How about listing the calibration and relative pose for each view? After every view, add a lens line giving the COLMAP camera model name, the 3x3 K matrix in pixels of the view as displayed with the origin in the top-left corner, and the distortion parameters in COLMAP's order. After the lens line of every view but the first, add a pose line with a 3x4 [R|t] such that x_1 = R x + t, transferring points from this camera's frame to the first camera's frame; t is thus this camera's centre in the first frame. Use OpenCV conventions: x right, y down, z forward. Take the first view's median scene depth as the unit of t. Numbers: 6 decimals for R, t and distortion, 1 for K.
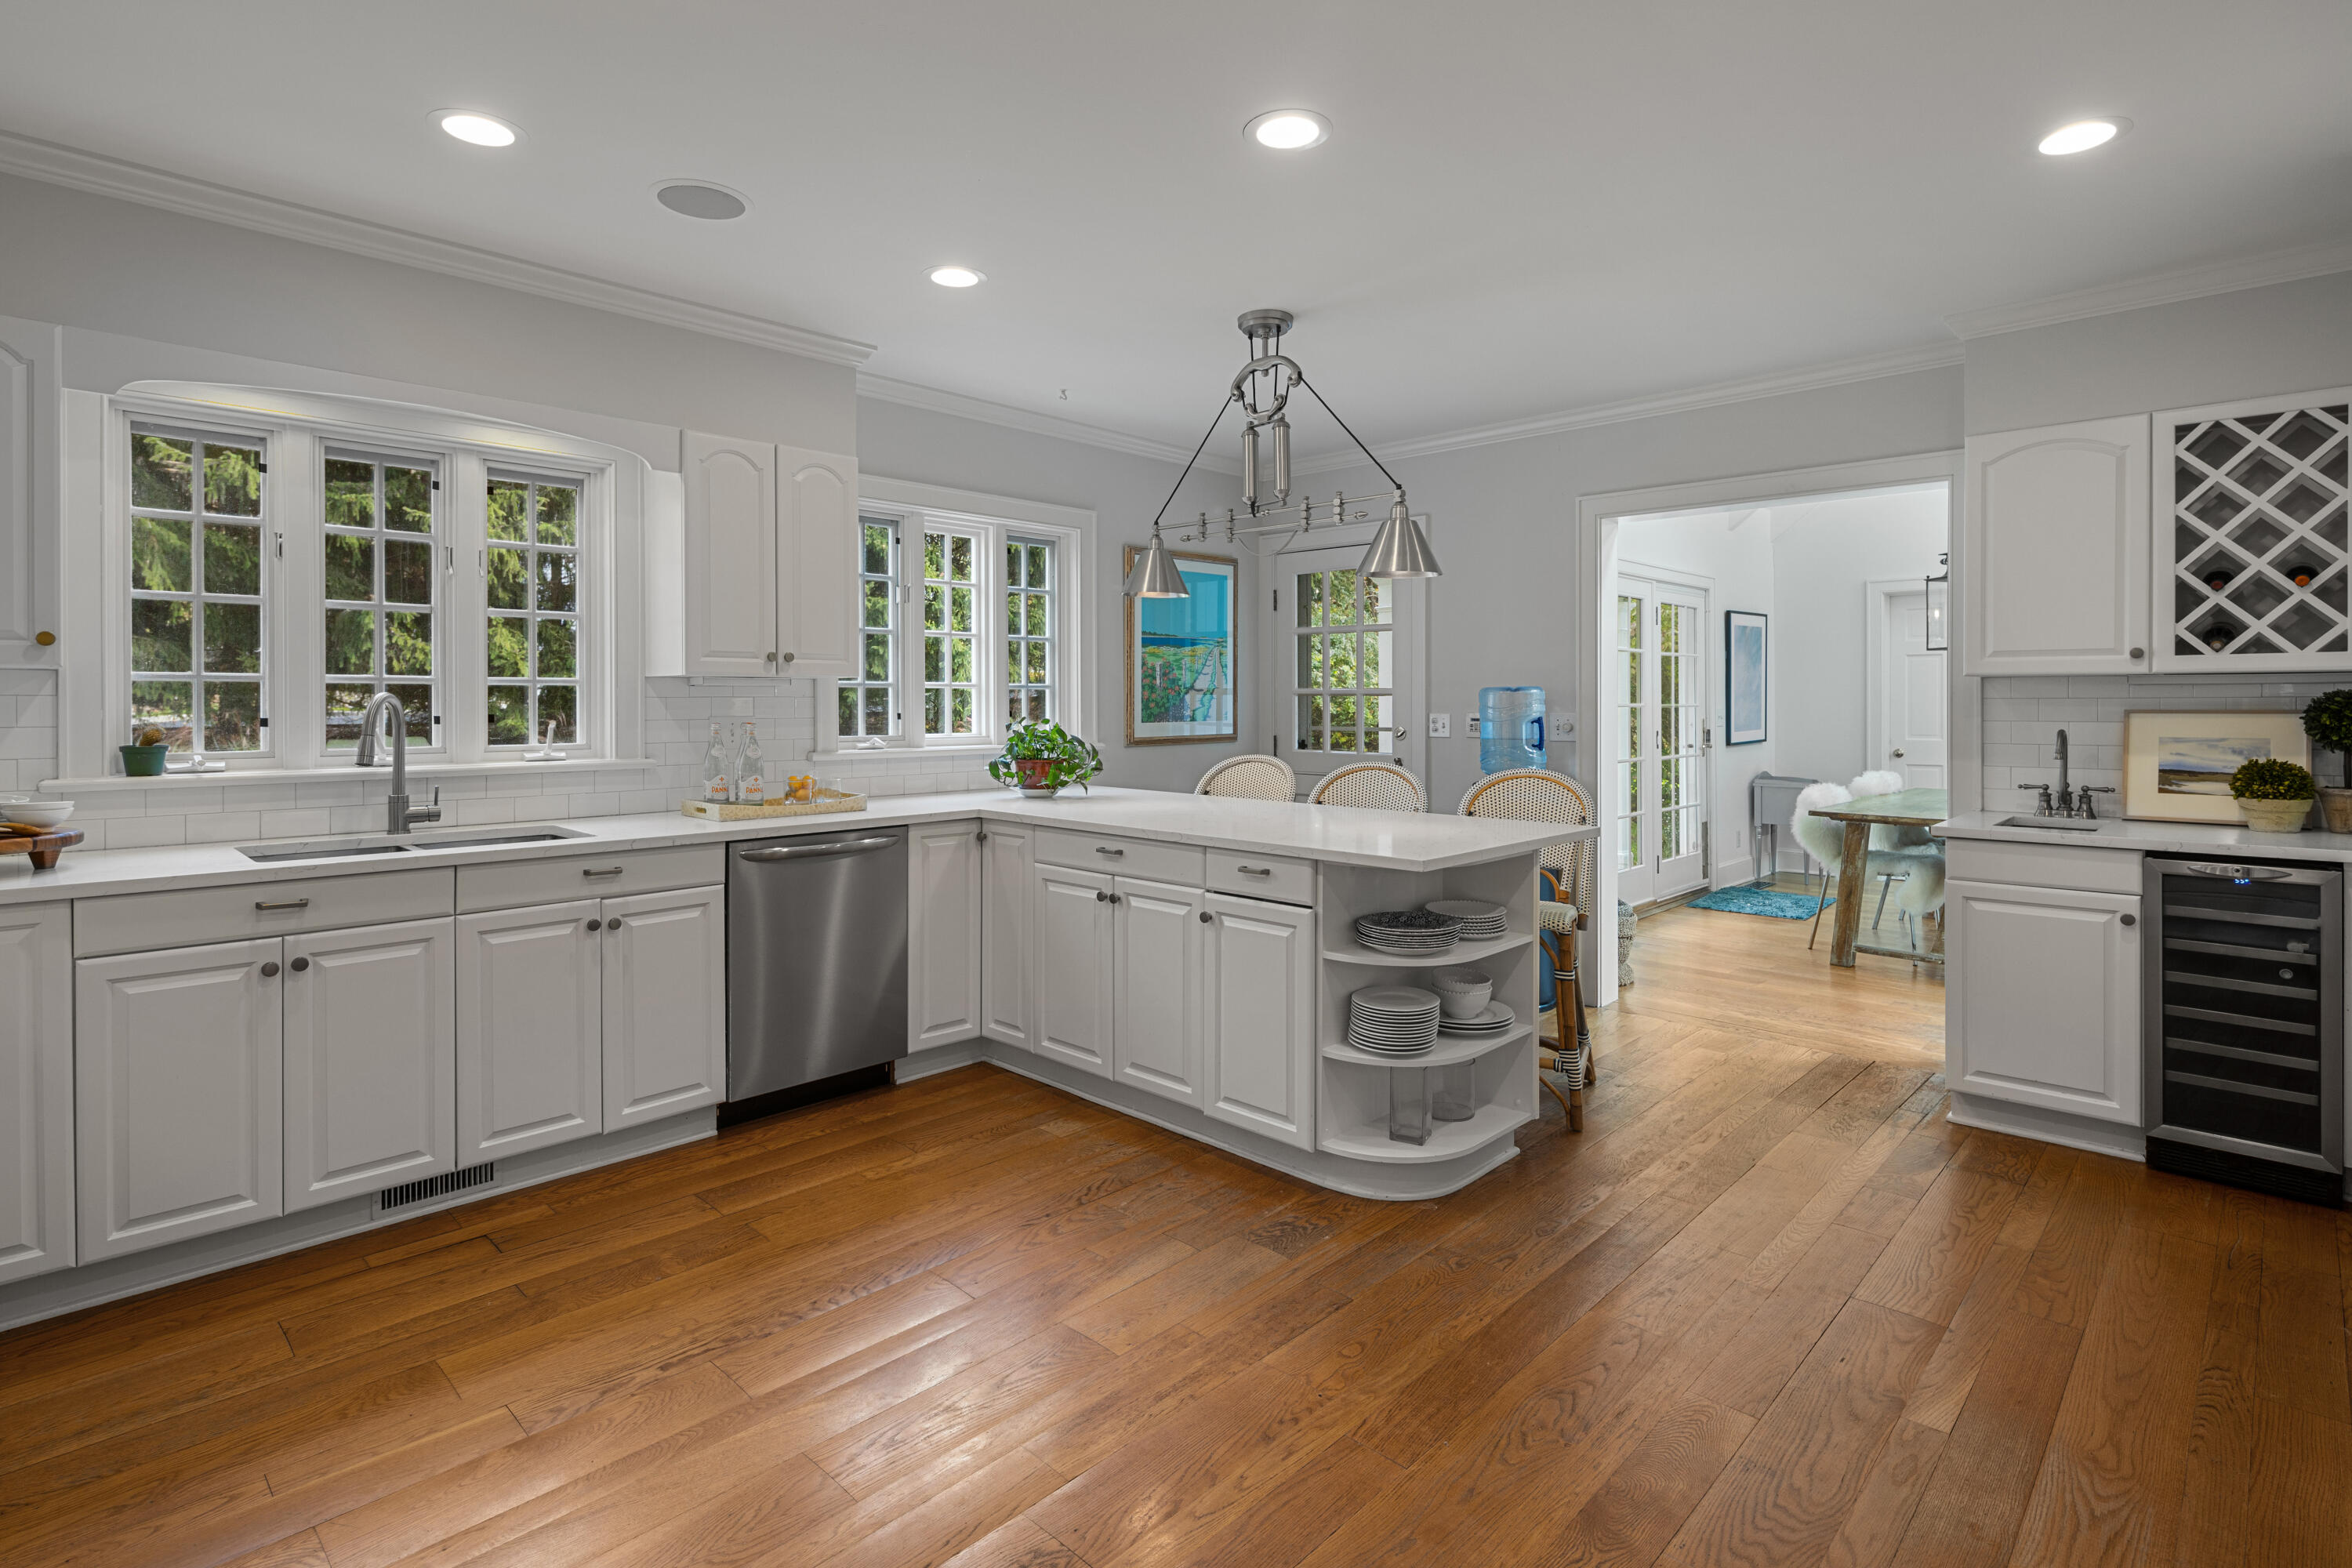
lens RADIAL K [[1148.6, 0, 1176.1], [0, 1148.6, 707.3], [0, 0, 1]] dist [-0.000011, -0.000245]
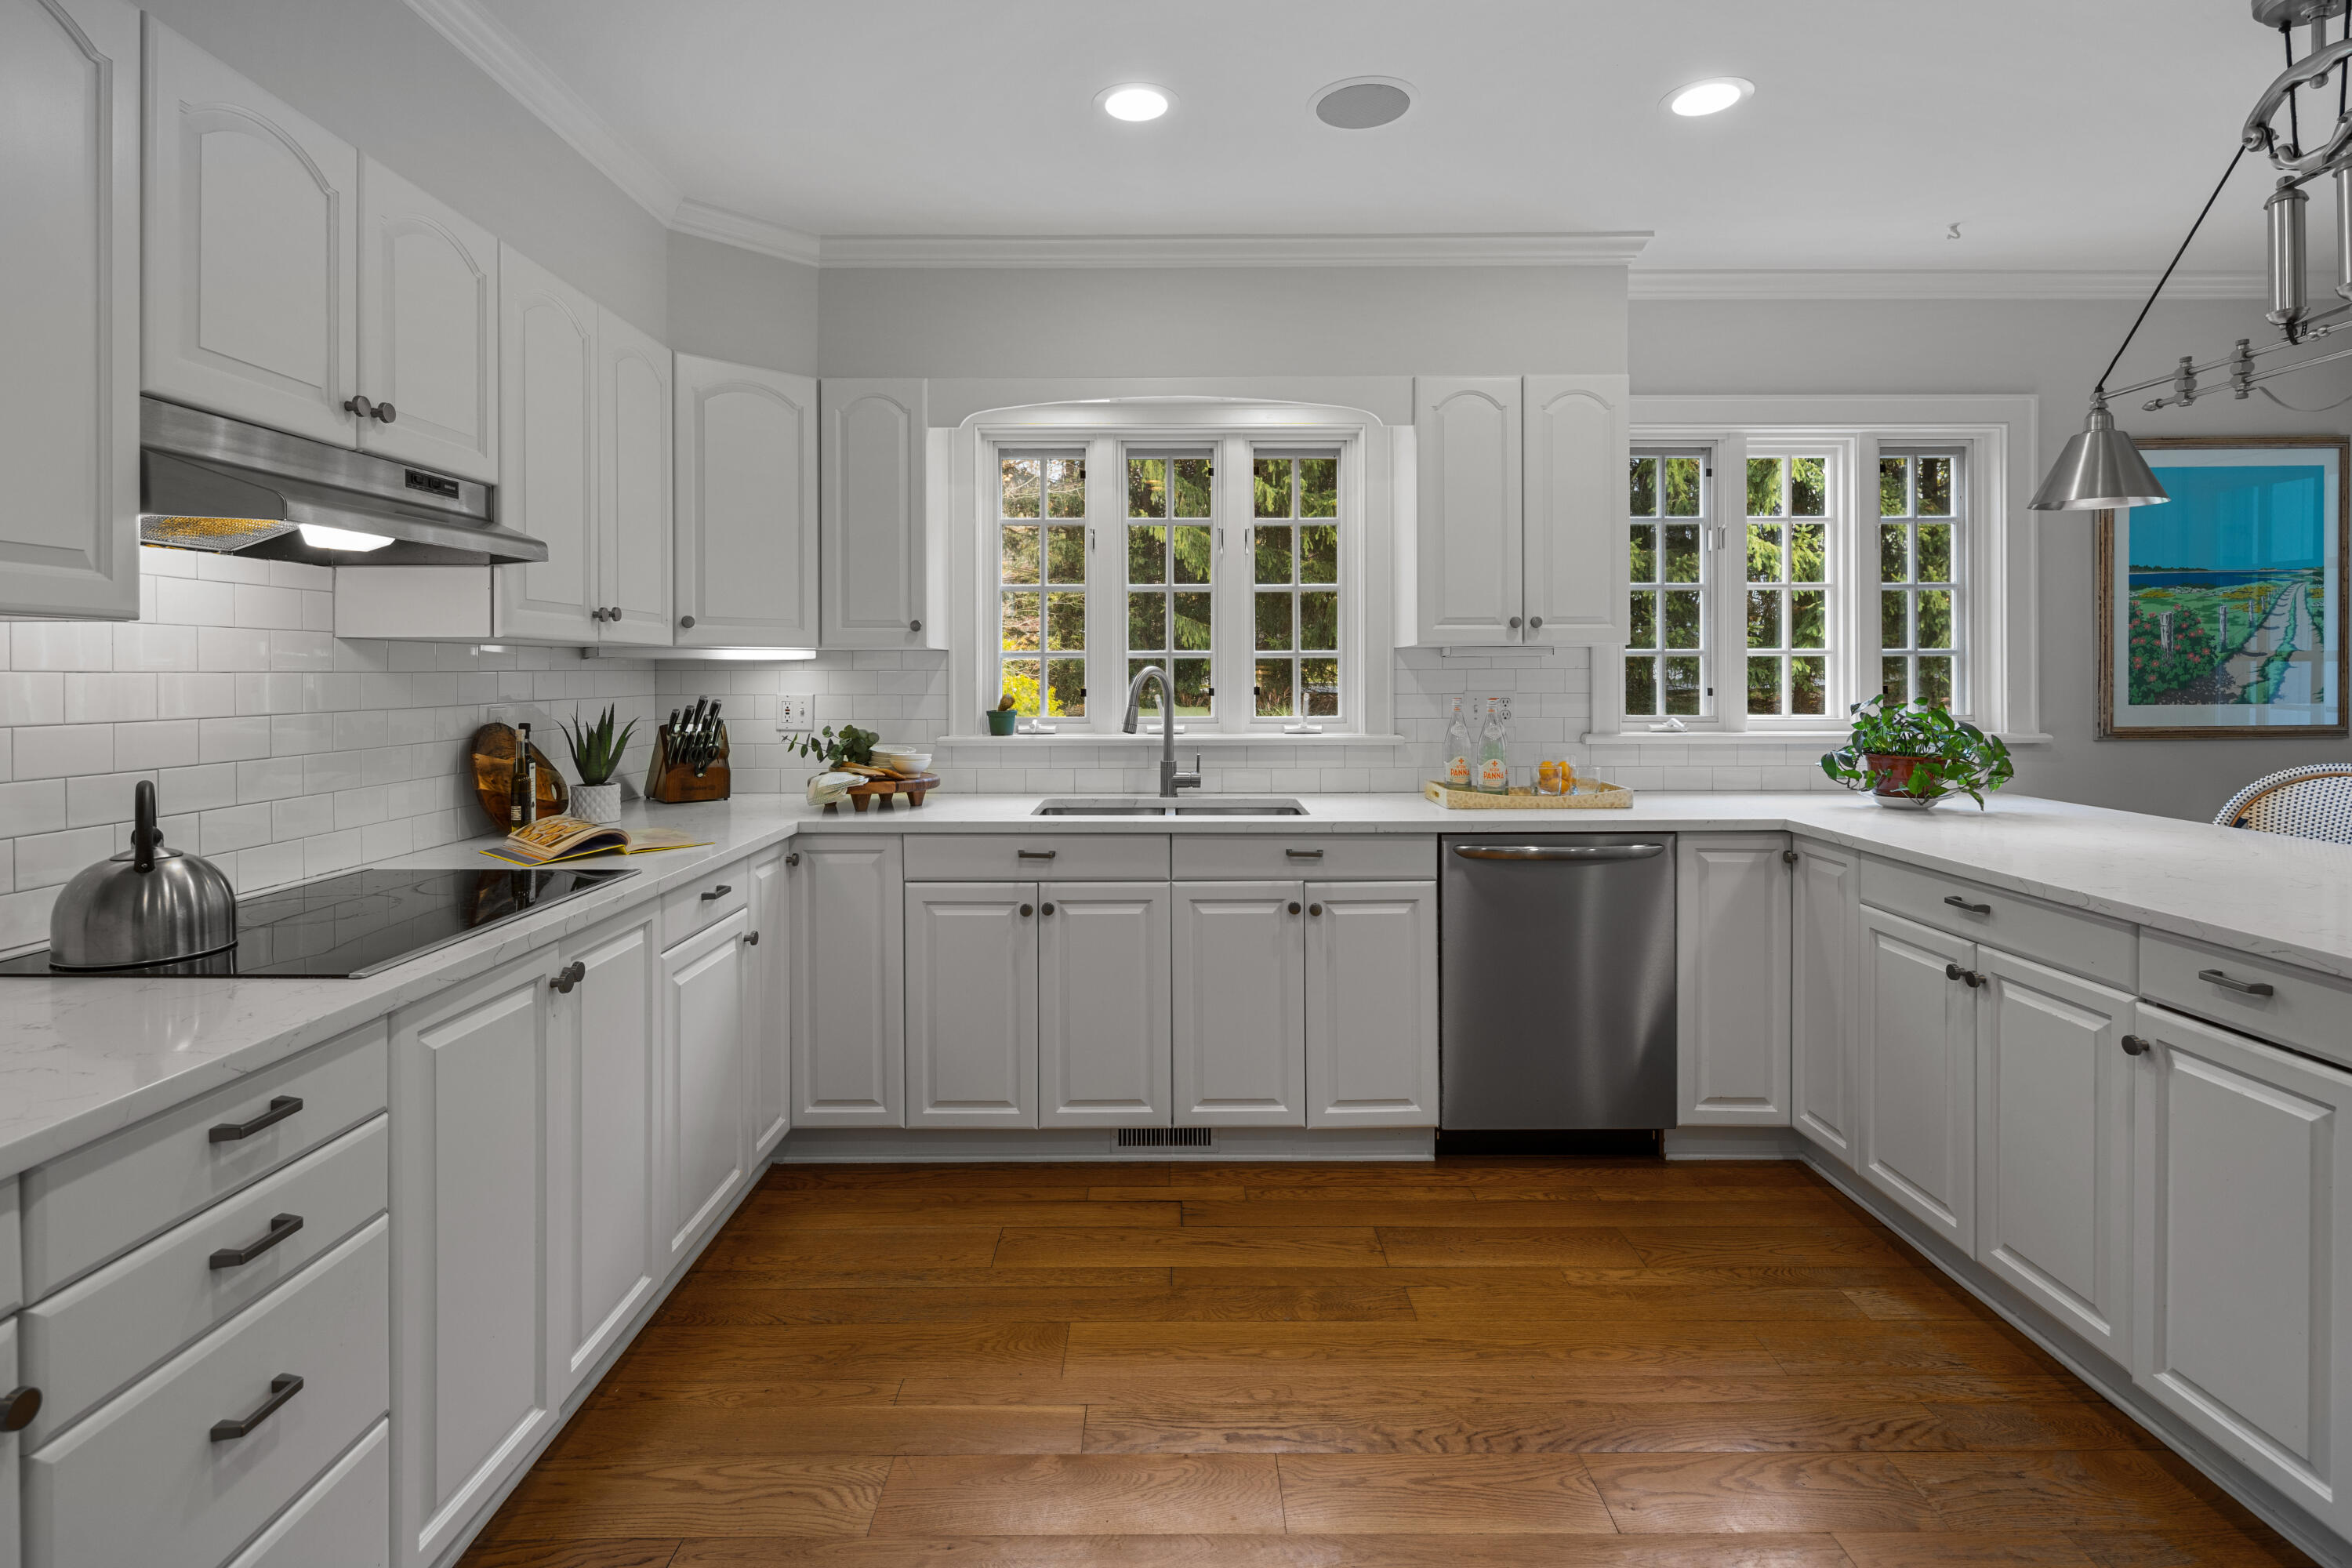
lens RADIAL K [[1149.5, 0, 1174.9], [0, 1149.5, 680.9], [0, 0, 1]] dist [0.010488, -0.008486]
pose [[0.696668, 0.002876, -0.717388, 0.097518], [-0.001375, 0.999995, 0.002674, -0.001897], [0.717392, -0.000877, 0.696669, 0.229458]]
